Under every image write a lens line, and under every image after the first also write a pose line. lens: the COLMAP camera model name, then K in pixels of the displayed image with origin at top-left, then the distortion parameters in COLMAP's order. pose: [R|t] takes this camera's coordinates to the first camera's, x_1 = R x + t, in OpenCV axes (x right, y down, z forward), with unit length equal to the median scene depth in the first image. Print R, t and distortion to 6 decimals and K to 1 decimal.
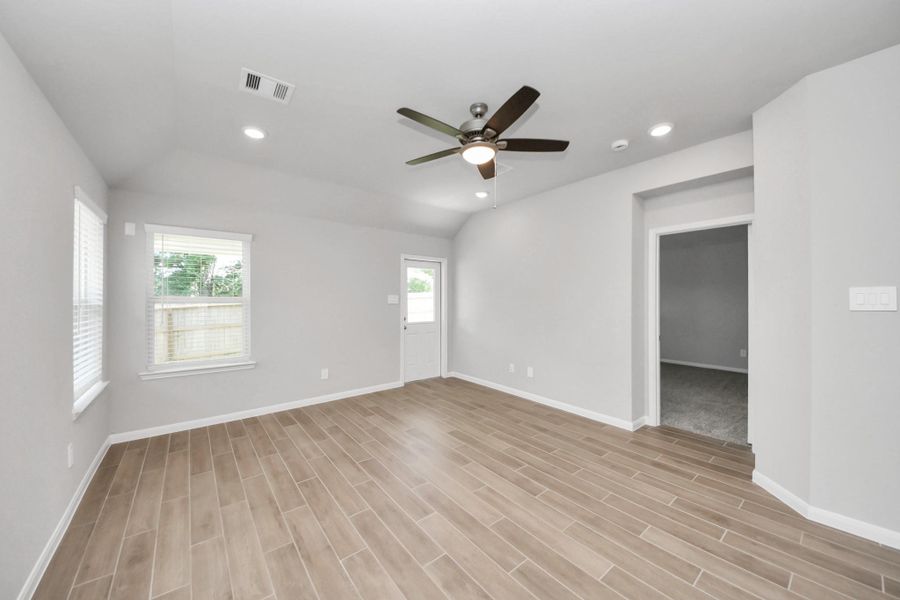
lens RADIAL K [[320.8, 0, 450.5], [0, 320.8, 298.7], [0, 0, 1]] dist [0.011112, -0.003209]
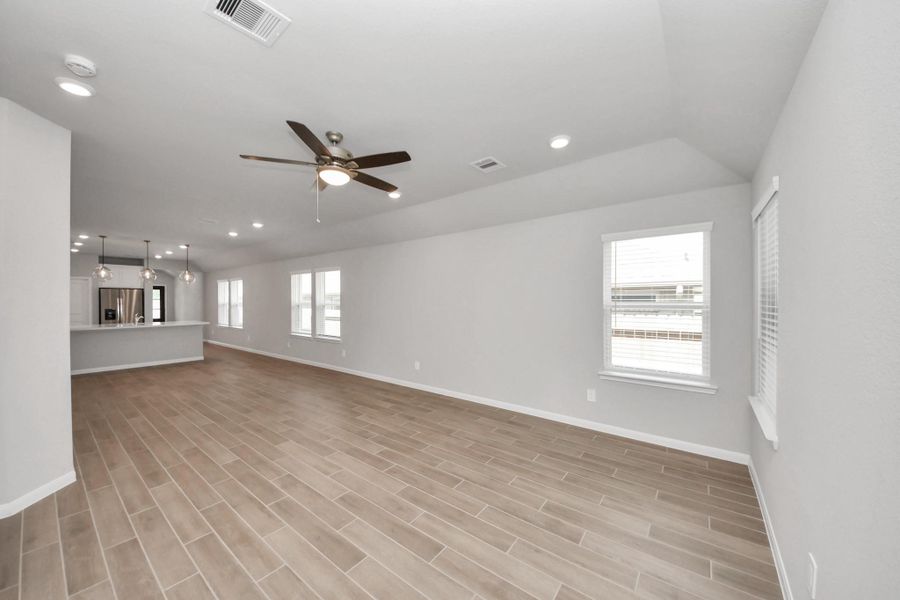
lens RADIAL K [[320.8, 0, 446.4], [0, 320.8, 298.5], [0, 0, 1]] dist [0.011112, -0.003209]
pose [[-0.972868, 0.002890, -0.231343, -0.020746], [0.002798, 0.999996, 0.000725, -0.022344], [0.231344, 0.000058, -0.972872, 1.710944]]
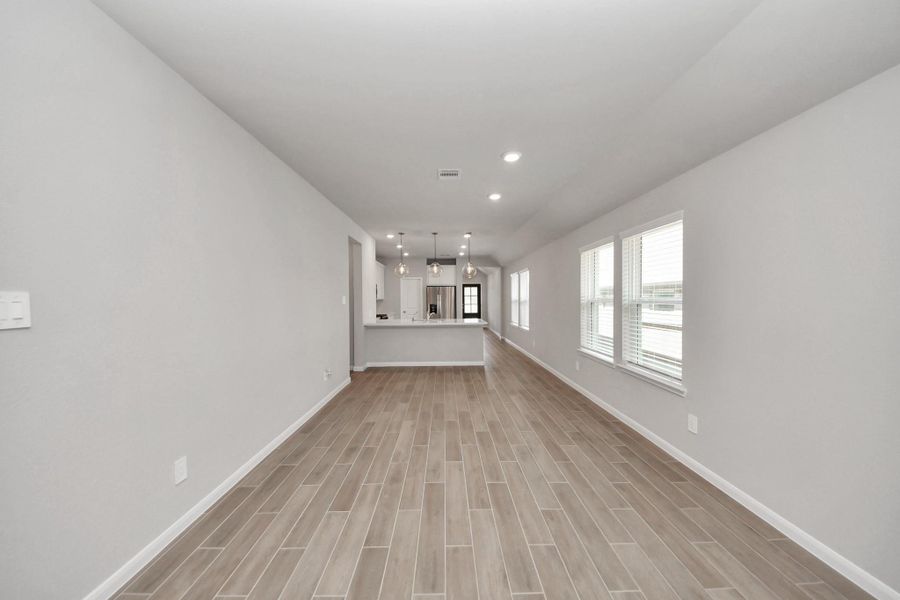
lens RADIAL K [[315.3, 0, 451.3], [0, 315.3, 302.3], [0, 0, 1]] dist [-0.000854, 0.000016]
pose [[-0.793344, -0.002021, 0.608771, 0.151392], [0.009780, 0.999823, 0.016065, -0.002878], [-0.608695, 0.018699, -0.793184, 0.553386]]
